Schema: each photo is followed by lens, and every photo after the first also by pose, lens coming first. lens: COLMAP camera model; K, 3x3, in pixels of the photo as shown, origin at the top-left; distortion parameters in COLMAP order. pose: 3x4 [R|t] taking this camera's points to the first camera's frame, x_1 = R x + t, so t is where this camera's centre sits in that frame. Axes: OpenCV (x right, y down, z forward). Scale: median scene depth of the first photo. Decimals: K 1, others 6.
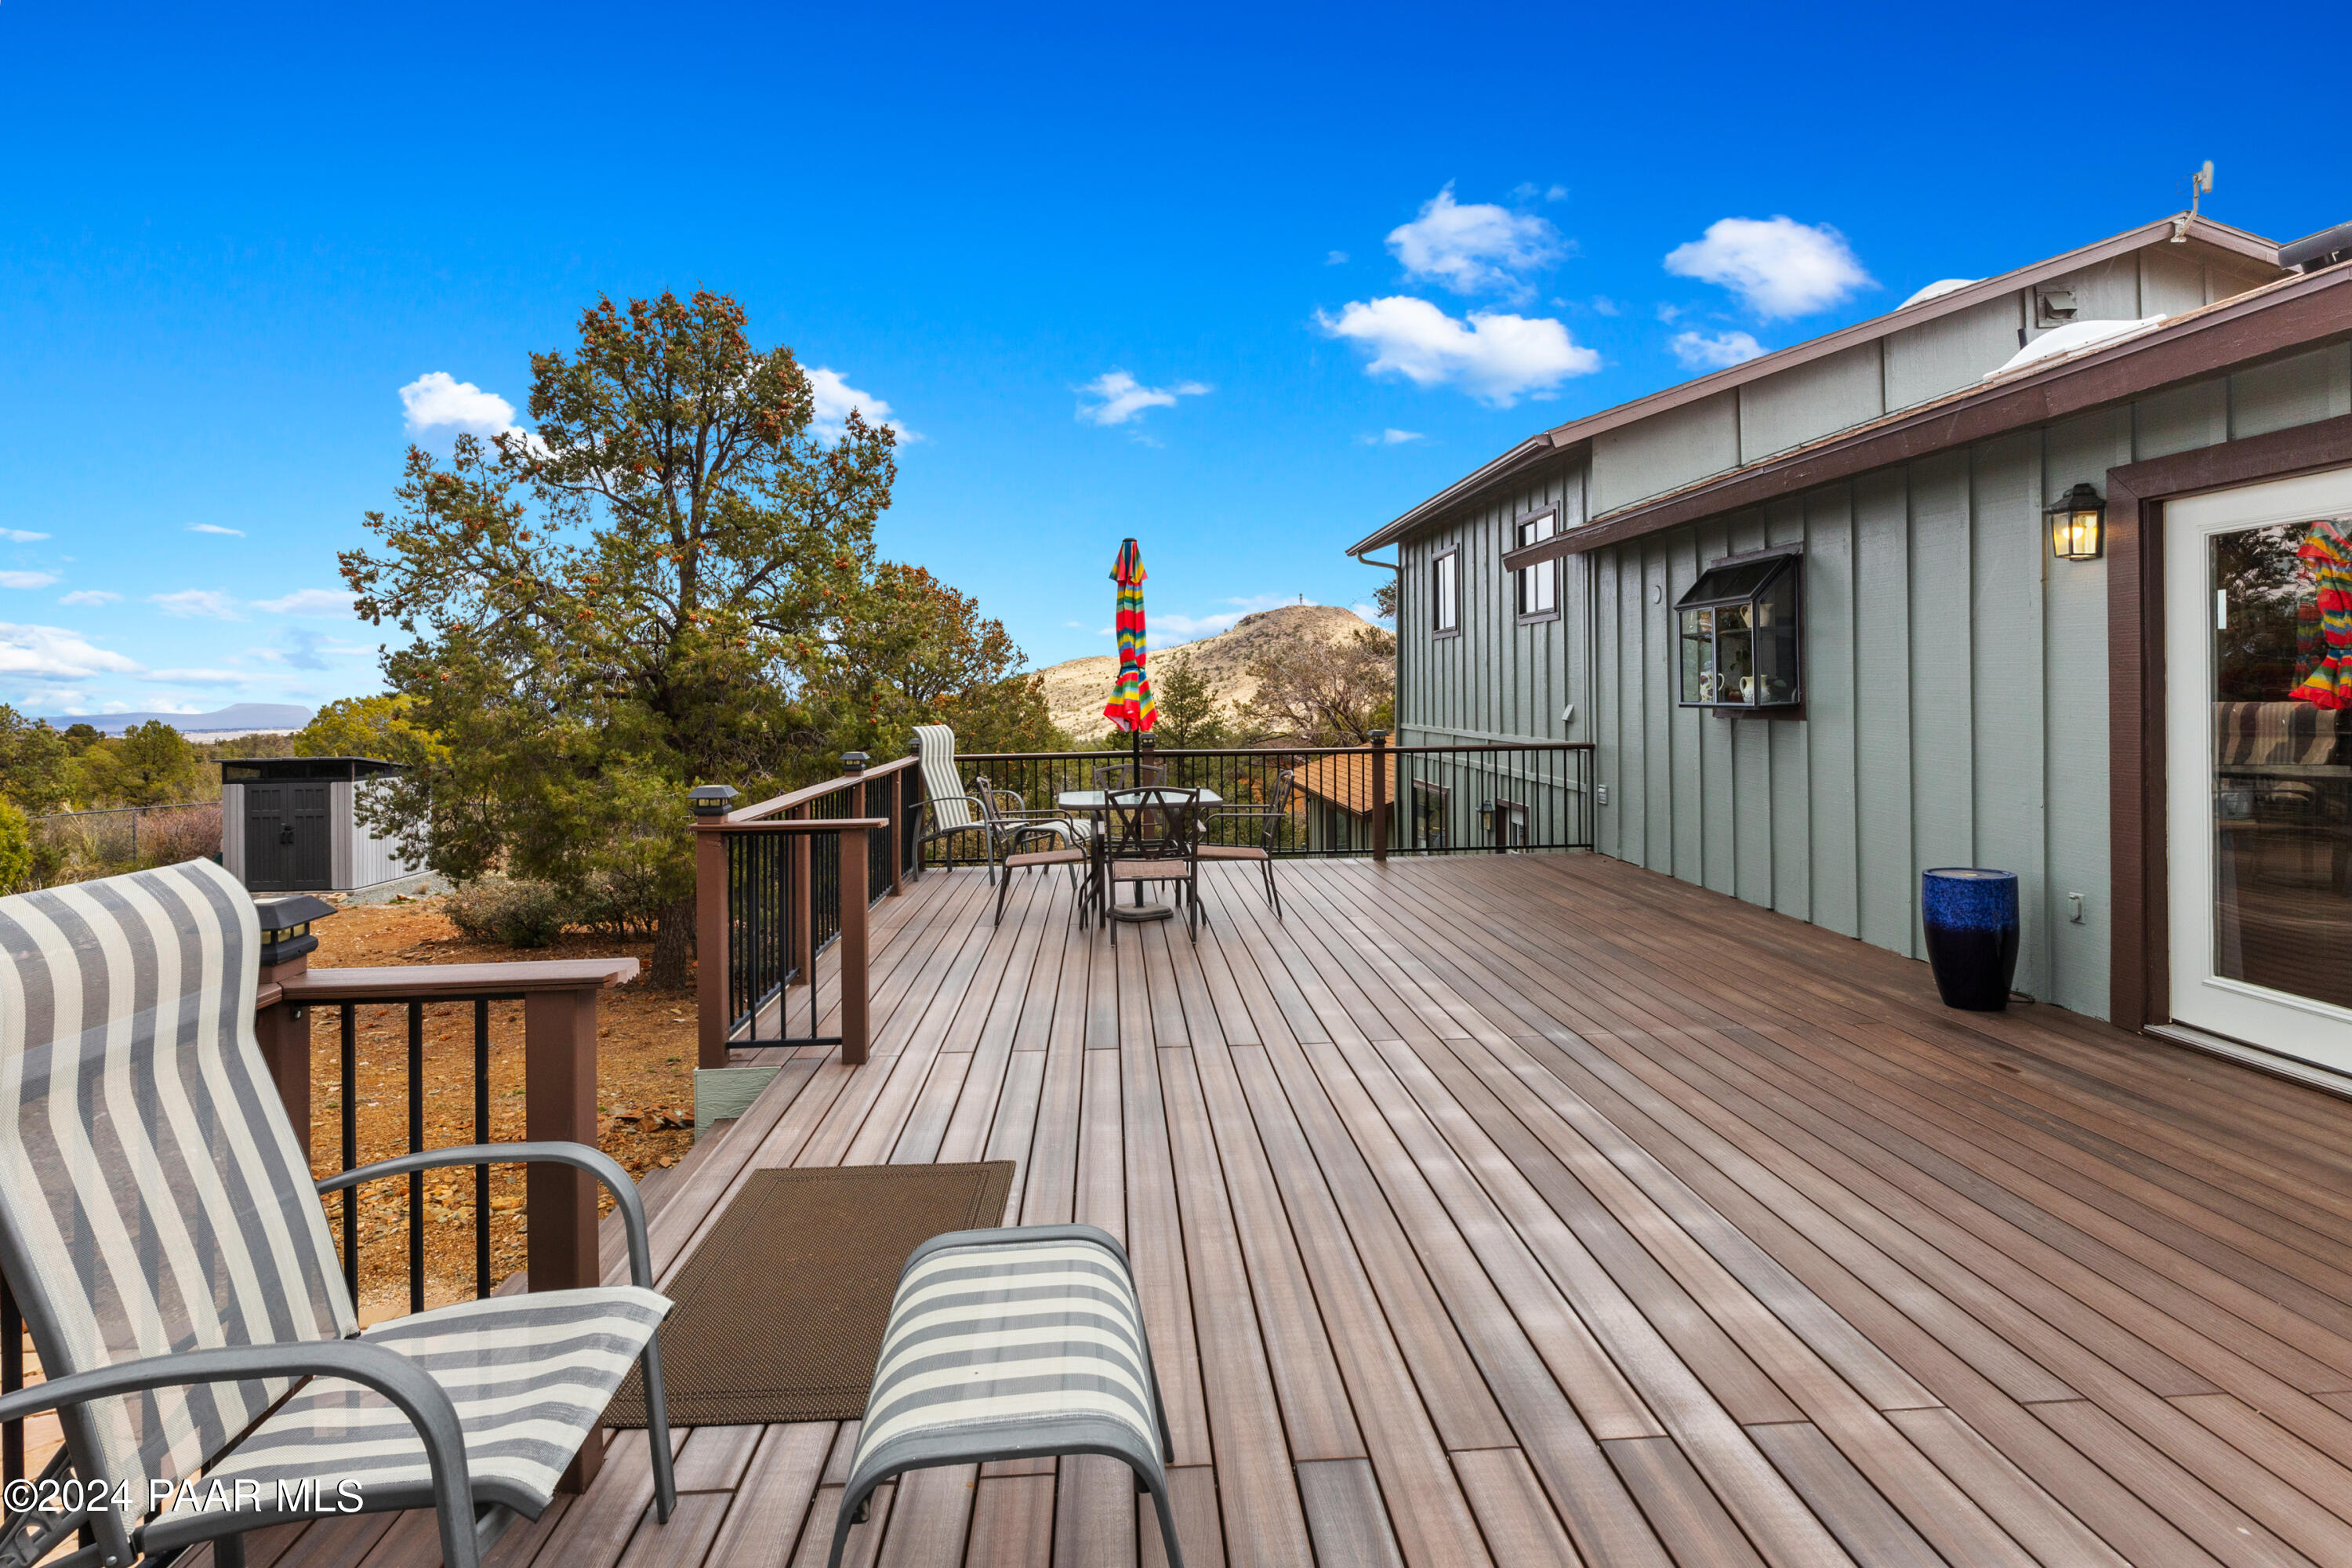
lens RADIAL K [[1173.4, 0, 1170.7], [0, 1173.4, 690.3], [0, 0, 1]] dist [0.000616, 0.000286]
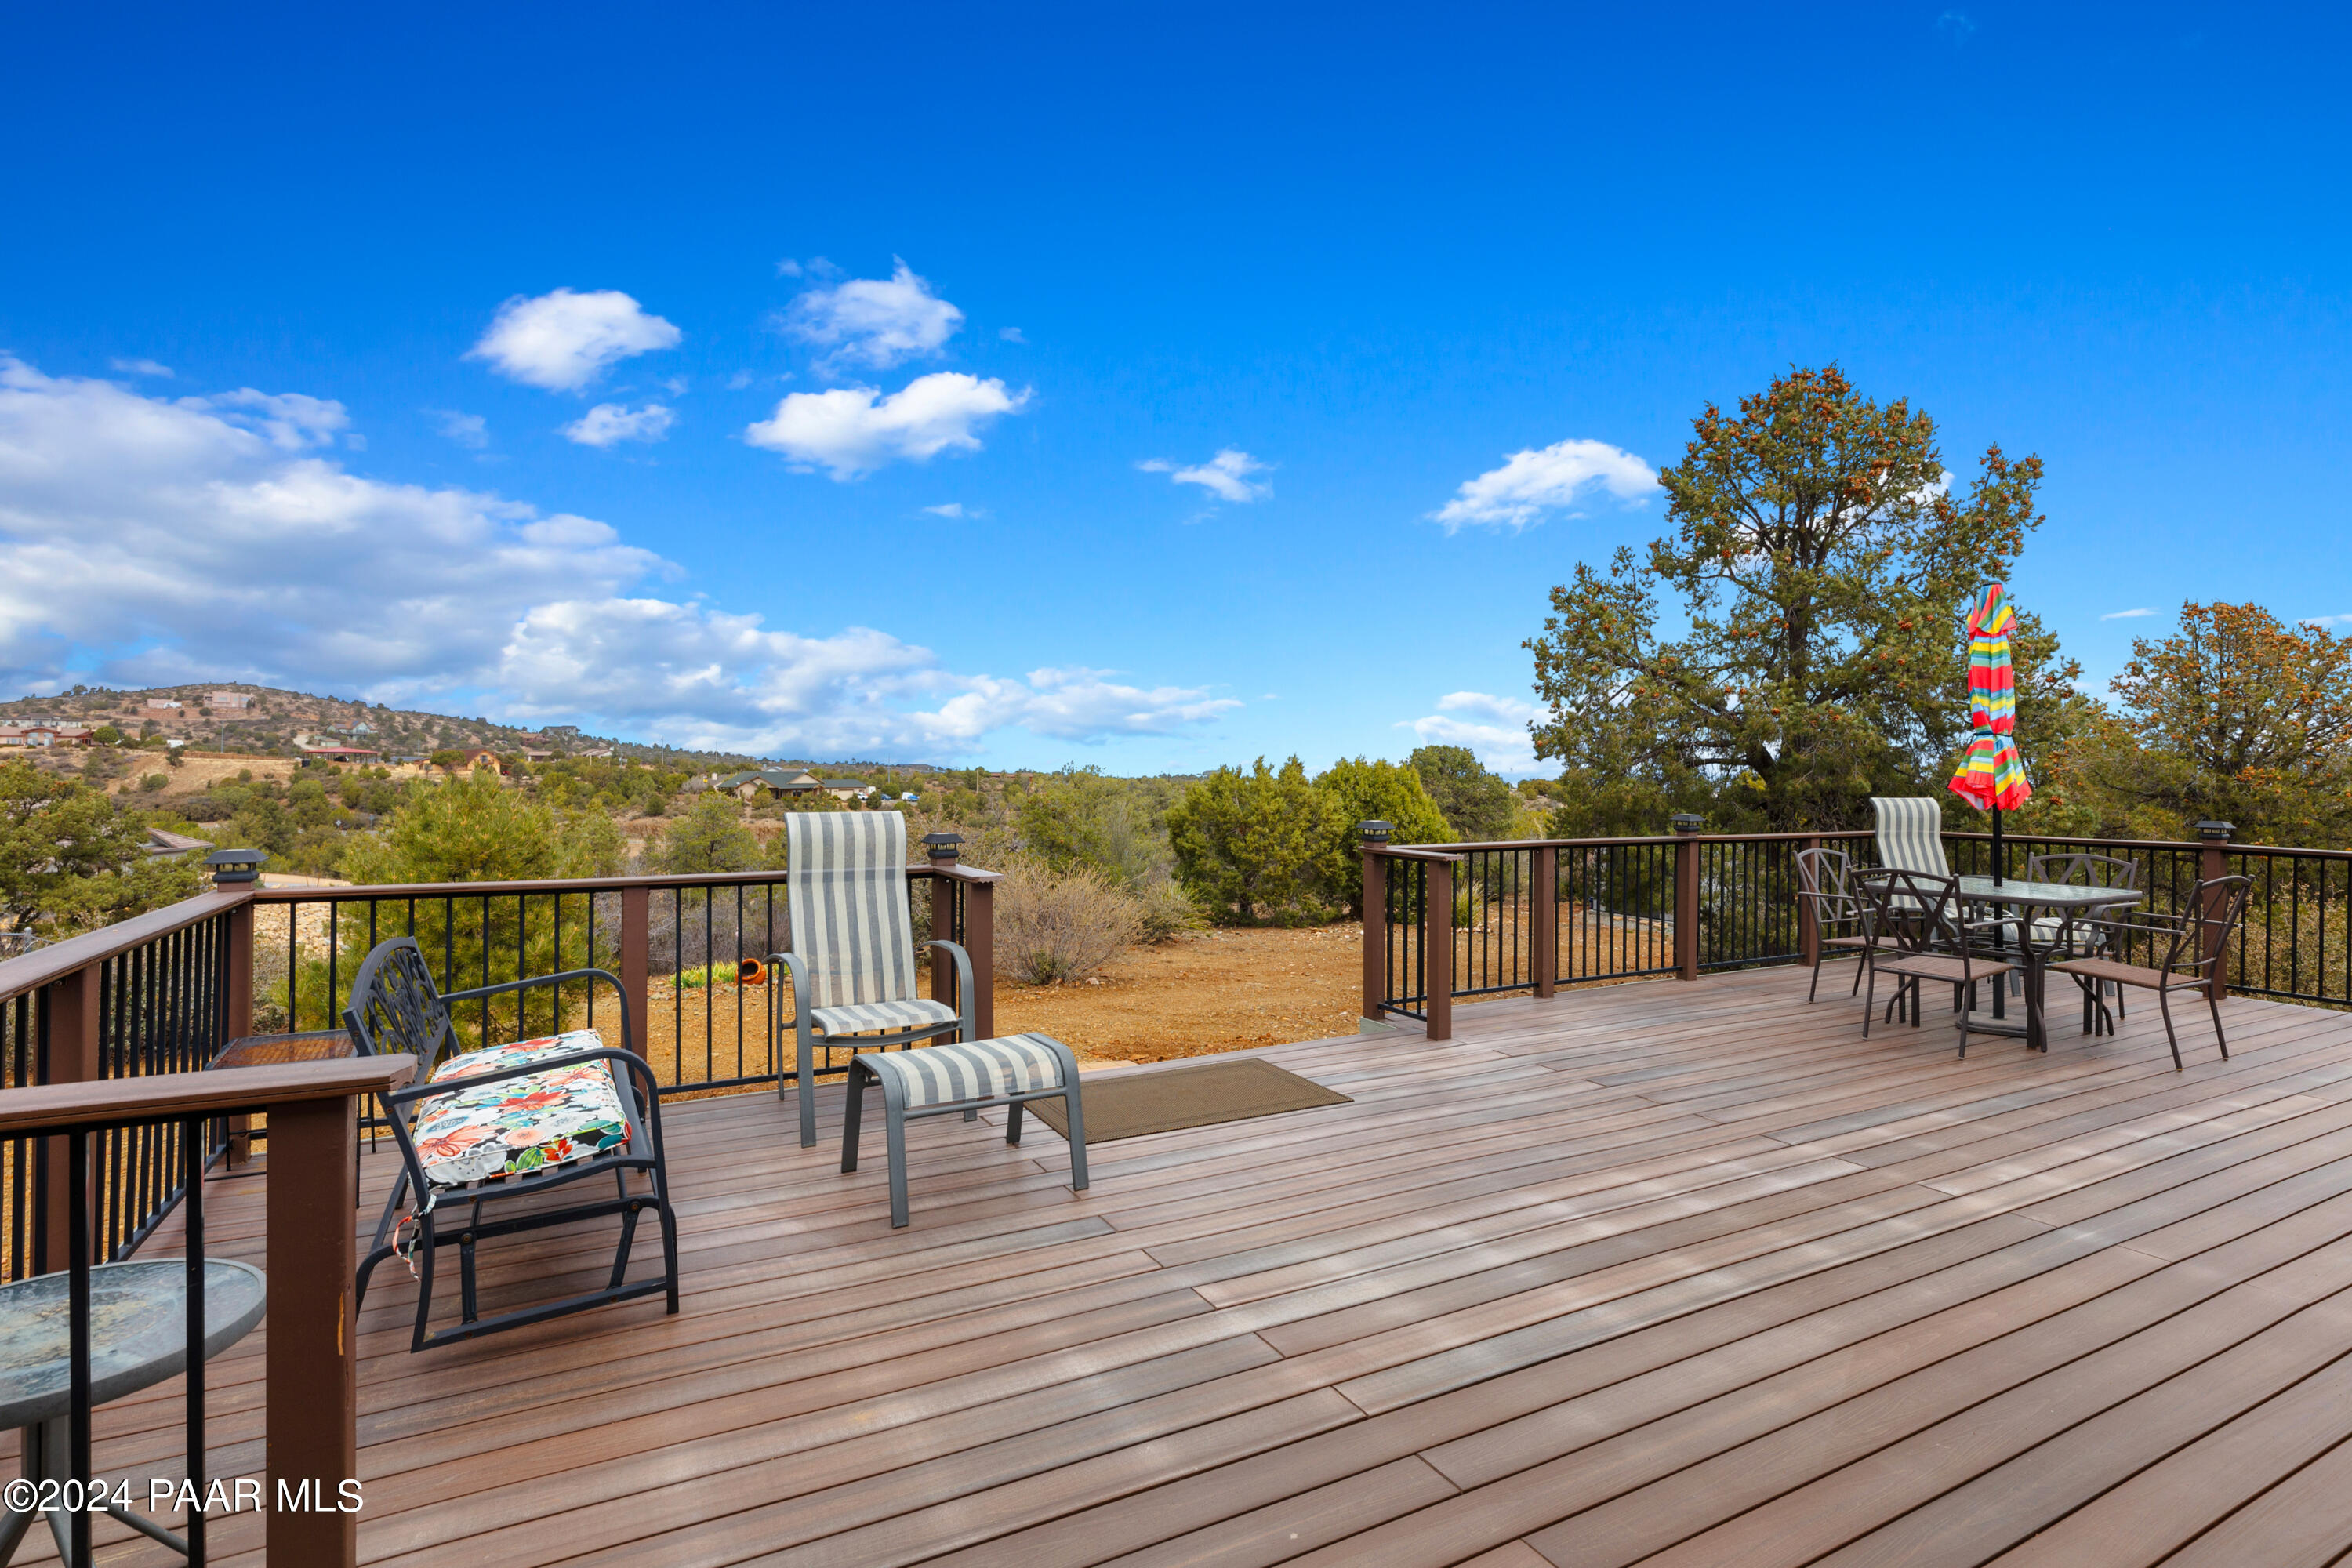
lens RADIAL K [[1150.4, 0, 1180.6], [0, 1150.4, 771.5], [0, 0, 1]] dist [0.000203, 0.000201]
pose [[0.428937, 0.020615, -0.903099, 0.975762], [-0.009430, 0.999787, 0.018343, -0.004405], [0.903285, 0.000648, 0.429040, 0.241873]]
